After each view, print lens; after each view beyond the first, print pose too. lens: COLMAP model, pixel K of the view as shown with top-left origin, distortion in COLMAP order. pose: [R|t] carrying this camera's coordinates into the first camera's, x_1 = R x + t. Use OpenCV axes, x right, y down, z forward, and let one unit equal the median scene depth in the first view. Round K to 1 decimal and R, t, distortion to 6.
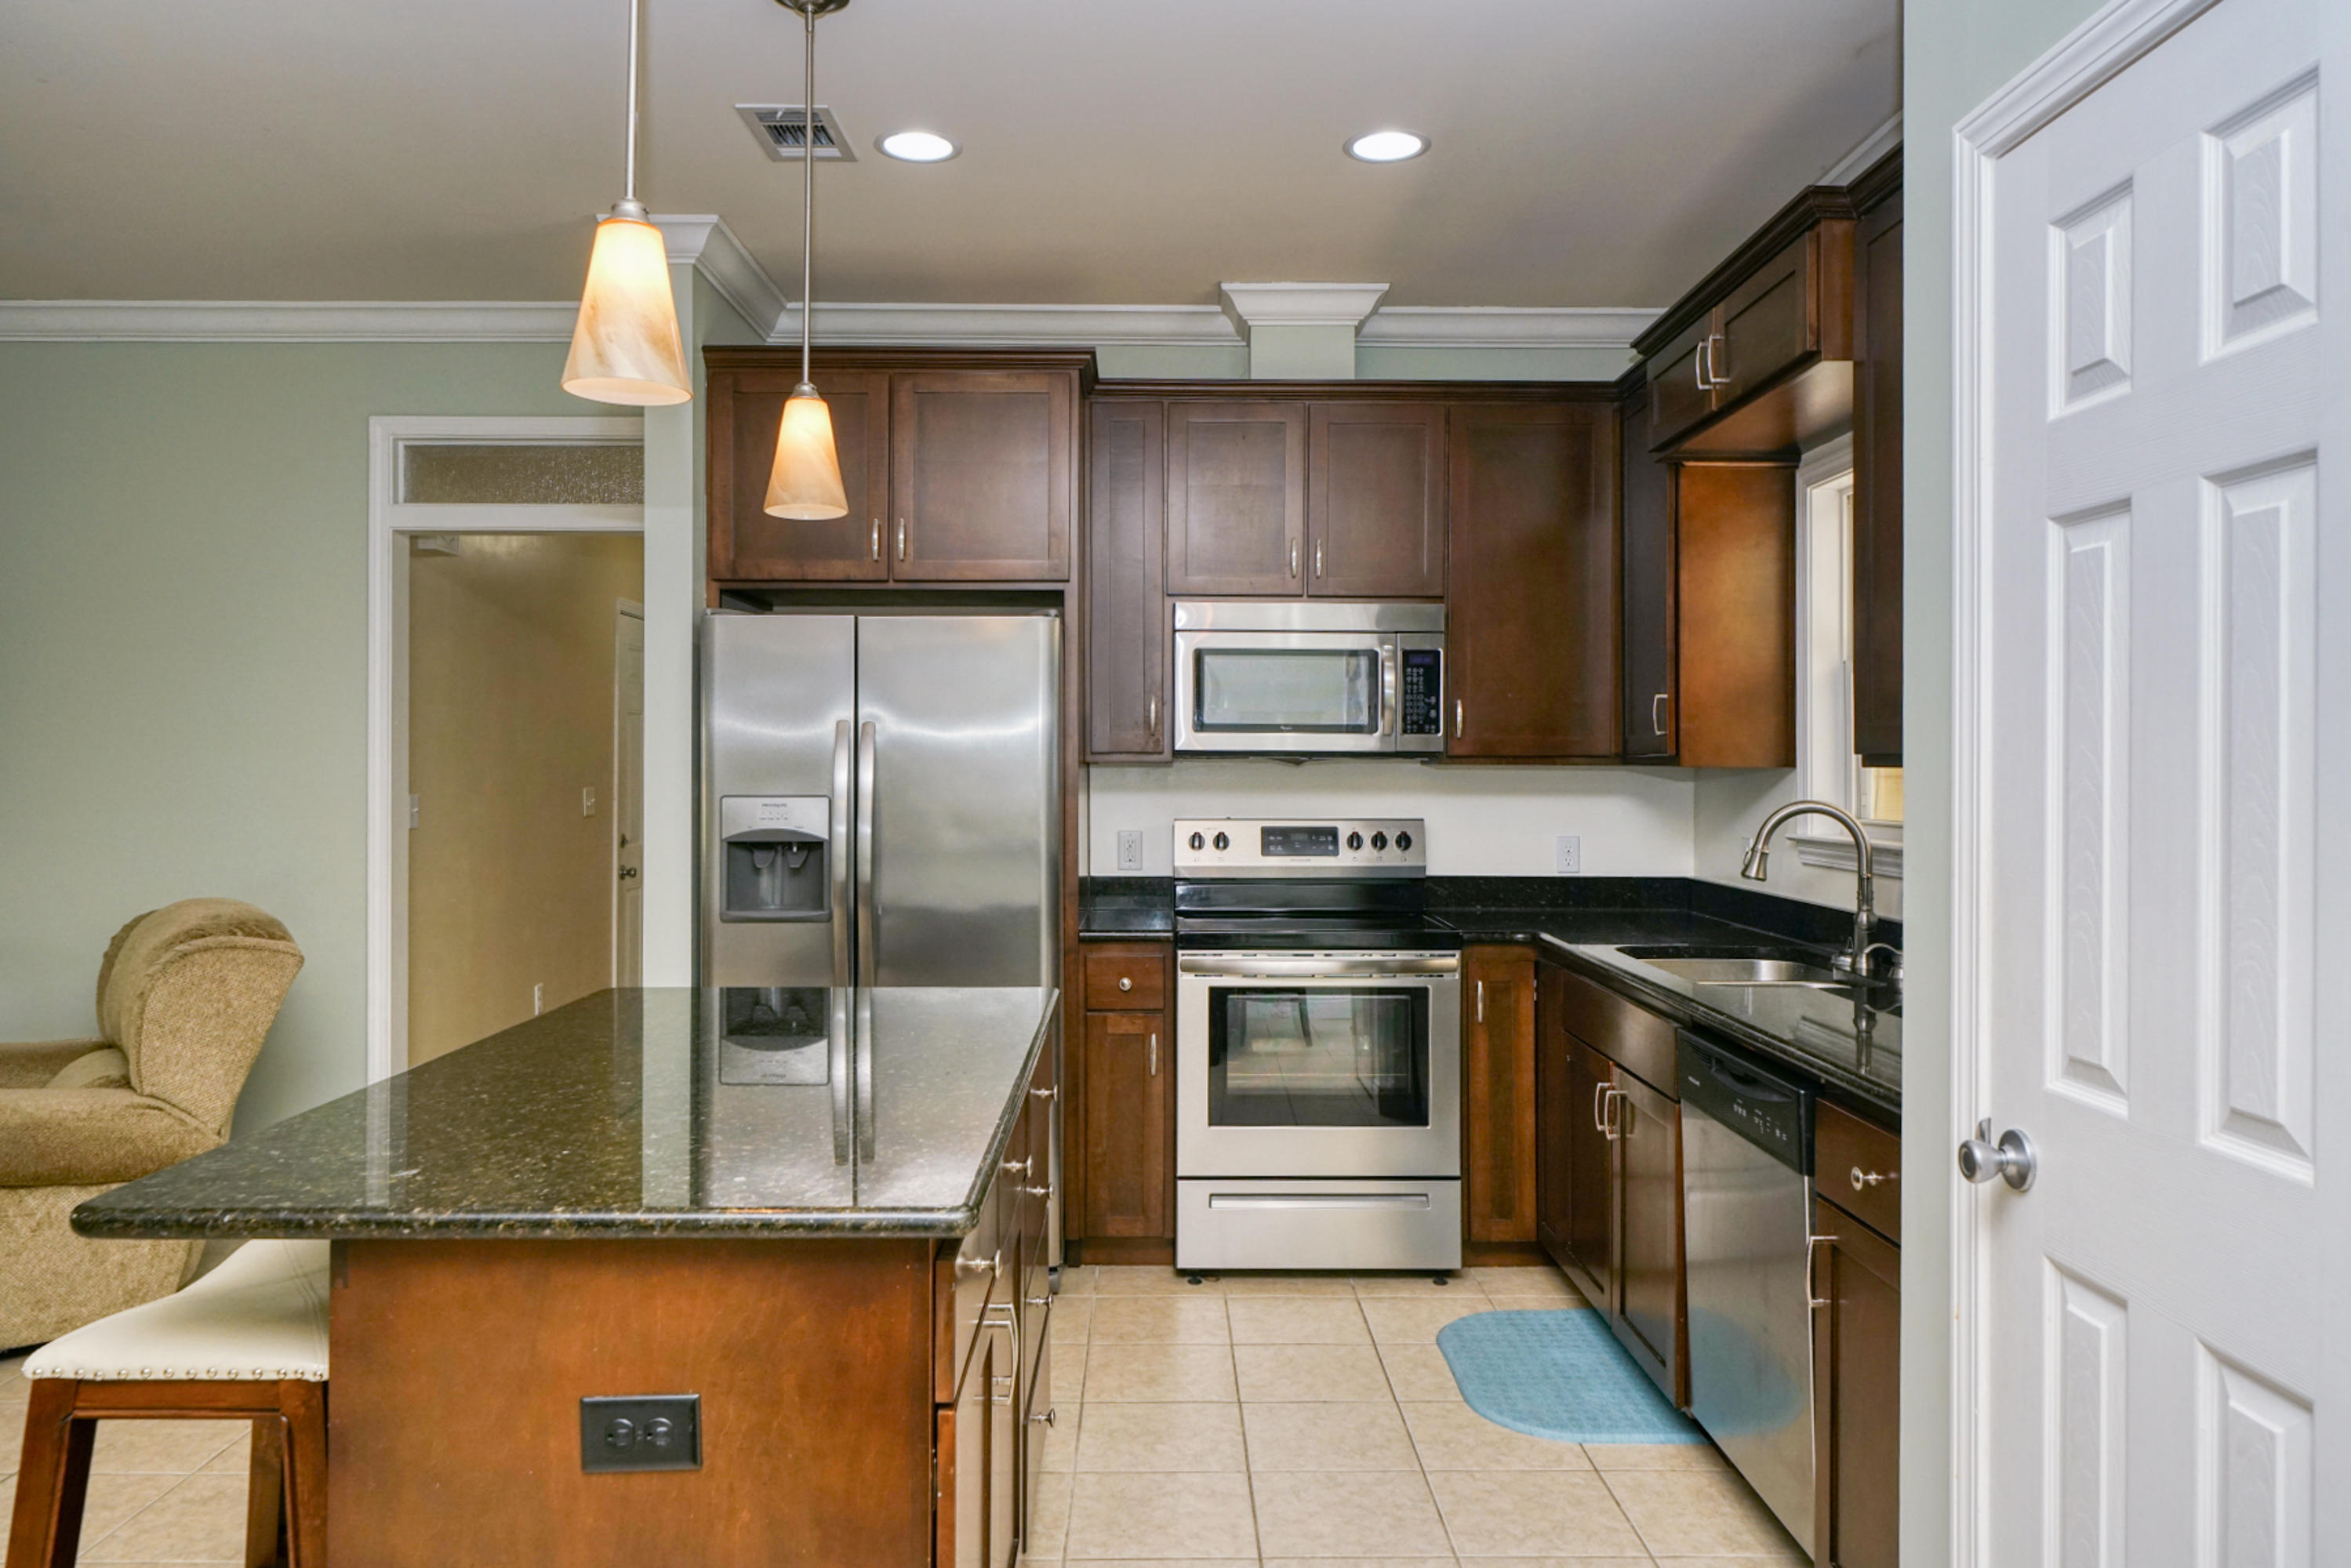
lens RADIAL K [[1586.1, 0, 1179.7], [0, 1586.1, 768.6], [0, 0, 1]] dist [-0.004331, -0.001777]
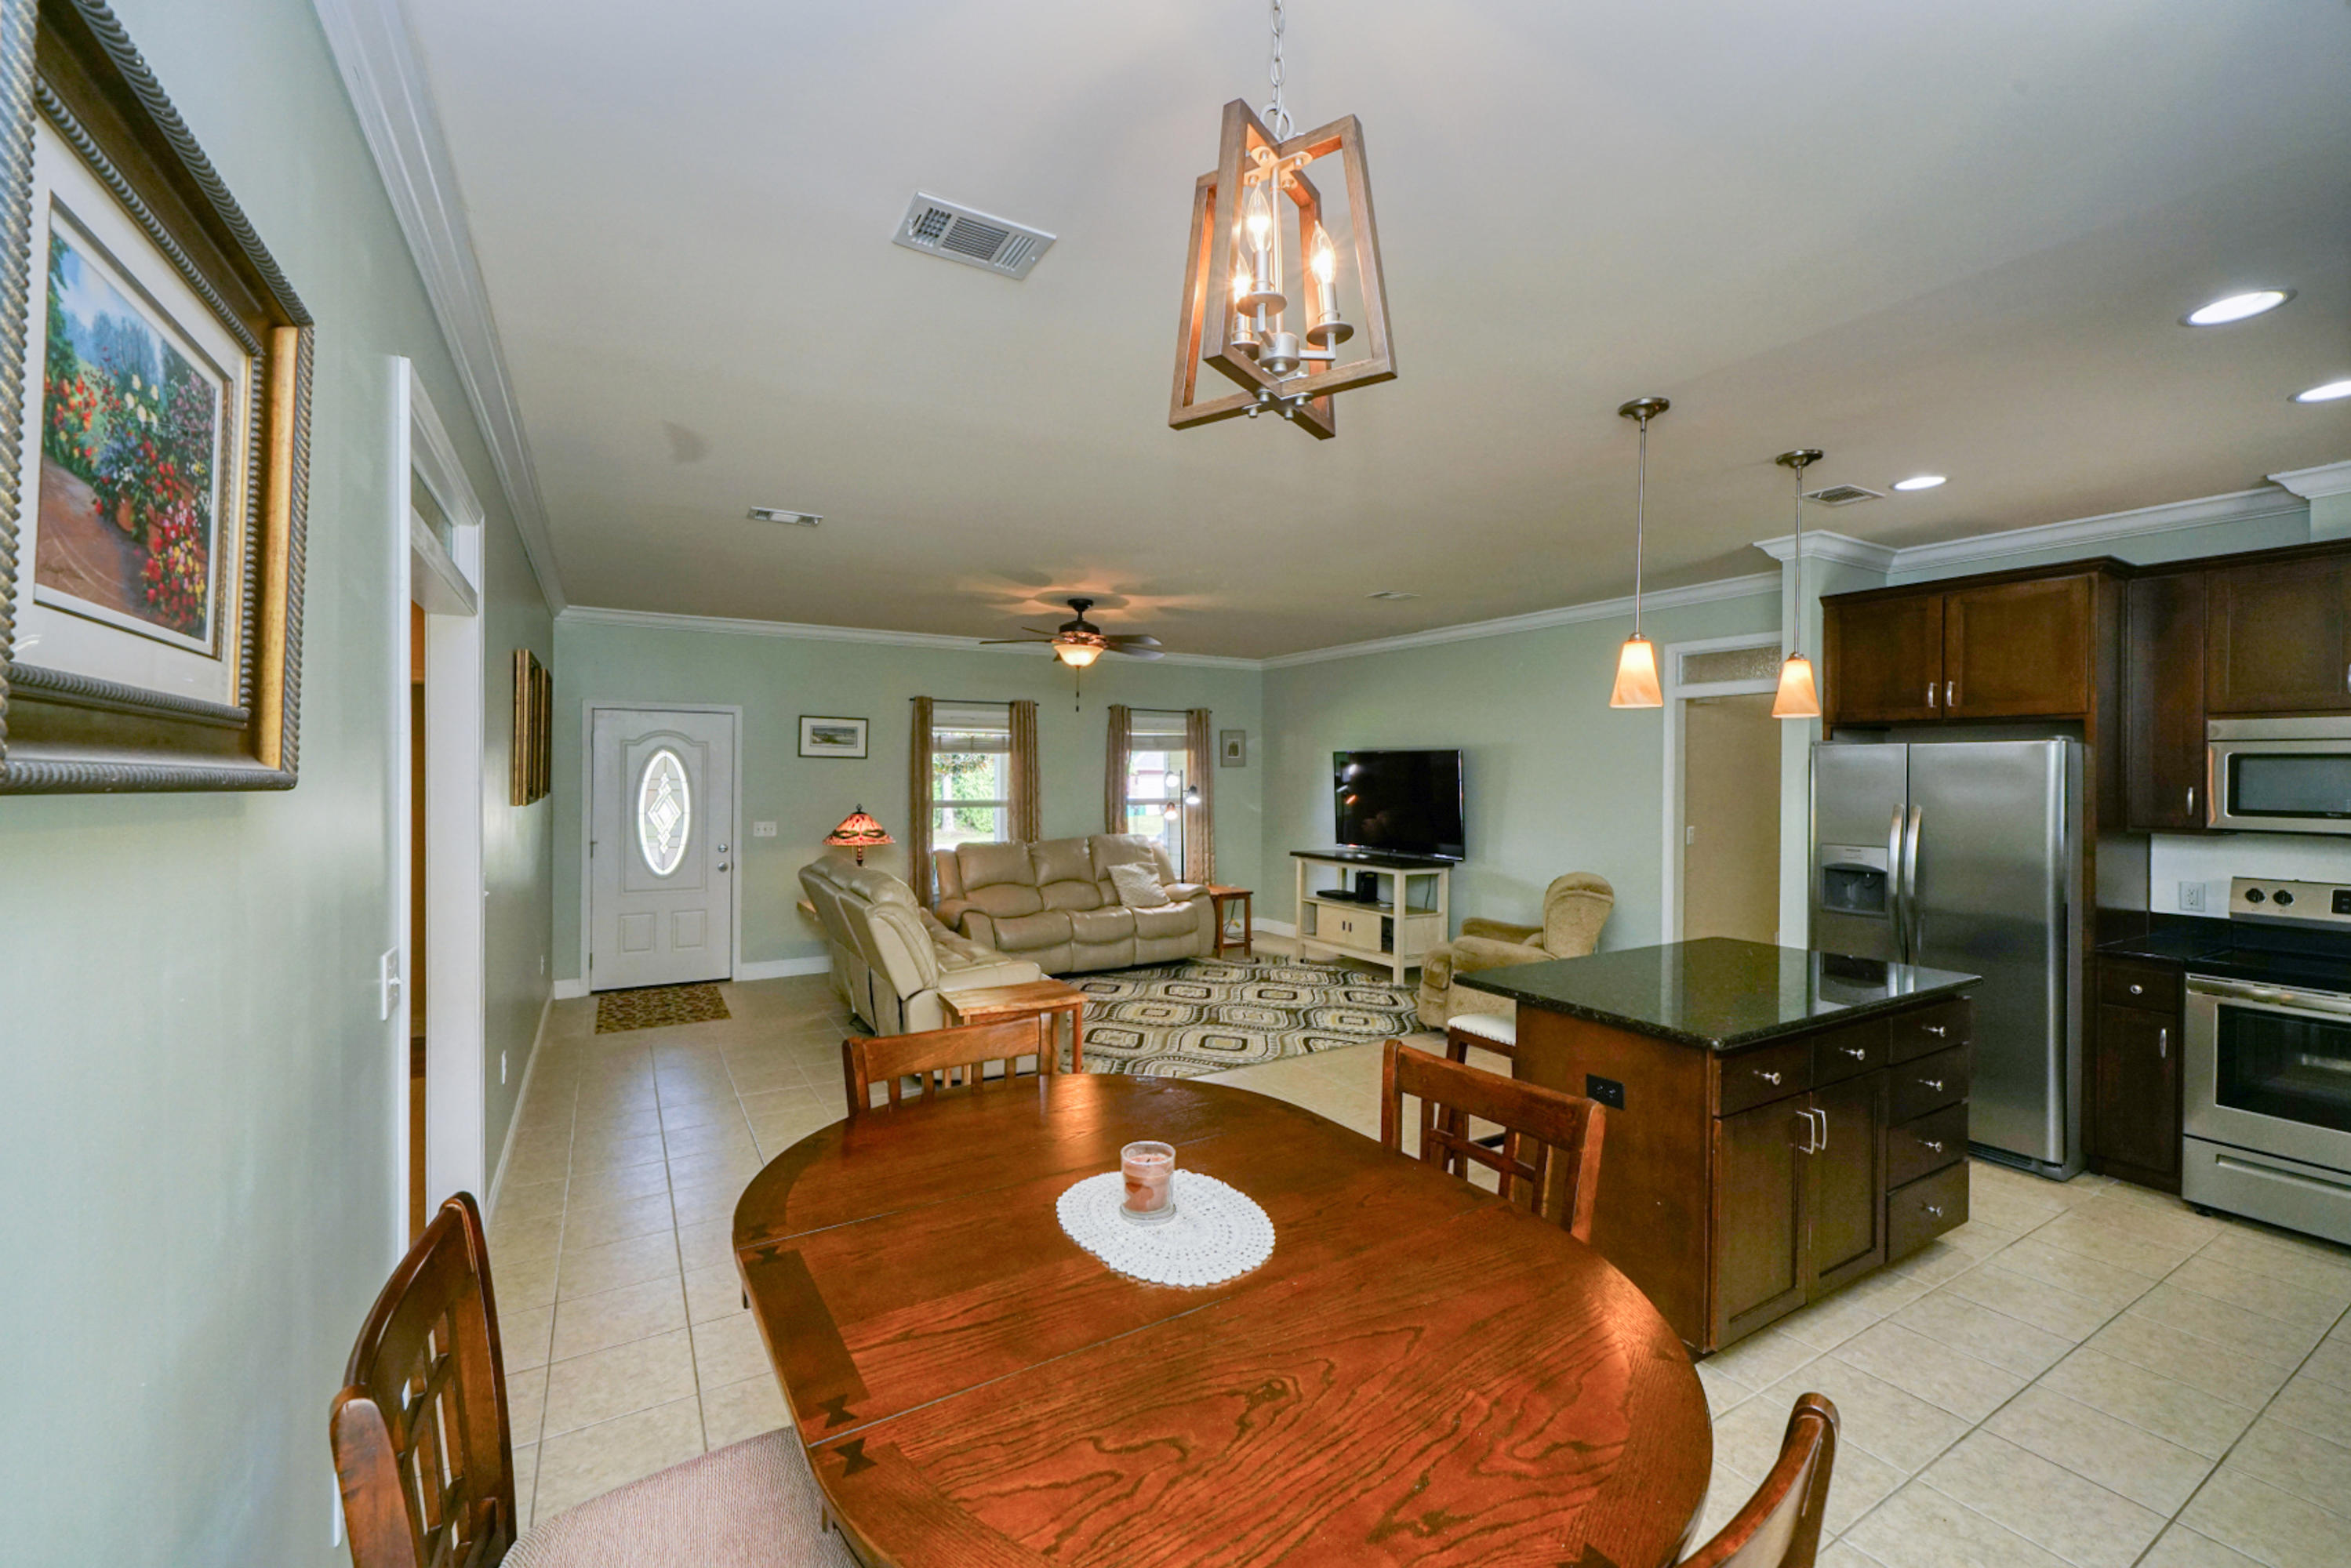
lens RADIAL K [[932.9, 0, 1170.6], [0, 932.9, 782.5], [0, 0, 1]] dist [-0.001033, -0.000013]
pose [[0.490428, 0.006663, -0.871456, 0.276316], [-0.005840, 0.999973, 0.004359, -0.052379], [0.871462, 0.002952, 0.490453, -0.189525]]
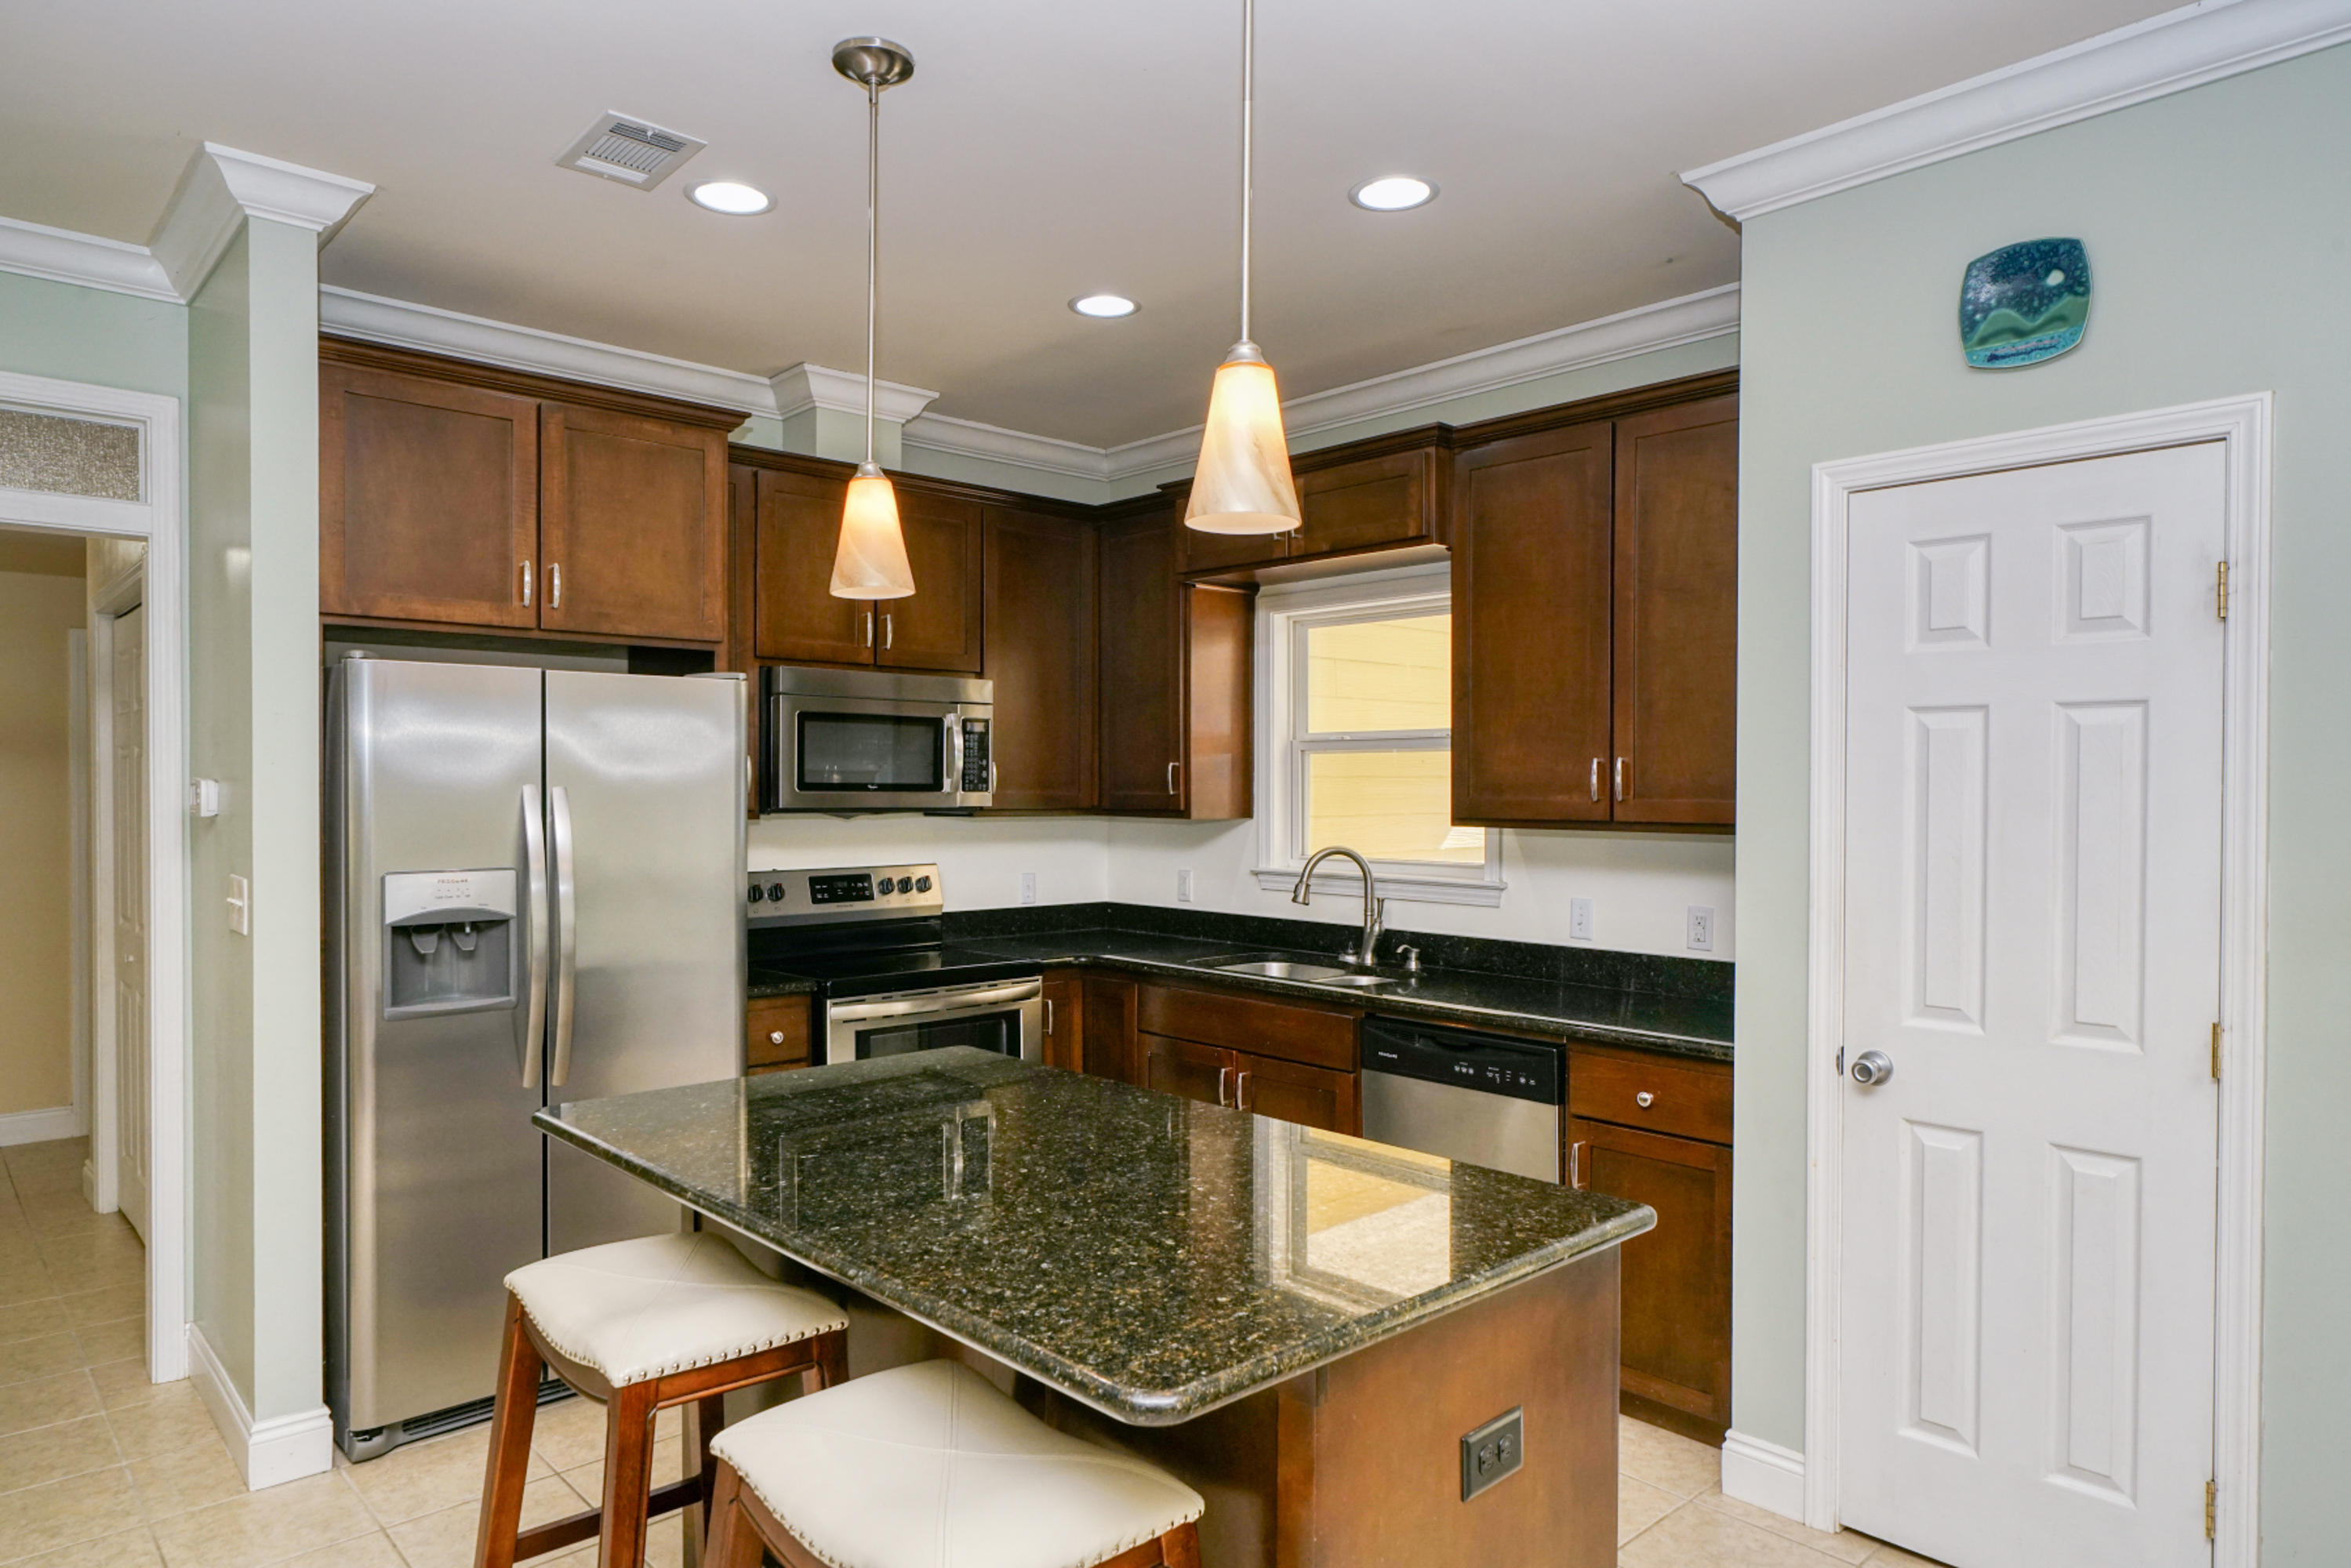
lens RADIAL K [[1420.5, 0, 1170.6], [0, 1420.5, 803.3], [0, 0, 1]] dist [-0.004485, -0.001834]
pose [[0.741190, -0.009248, 0.671231, -0.464466], [0.000721, 0.999915, 0.012981, -0.028642], [-0.671295, -0.009138, 0.741134, 0.147545]]
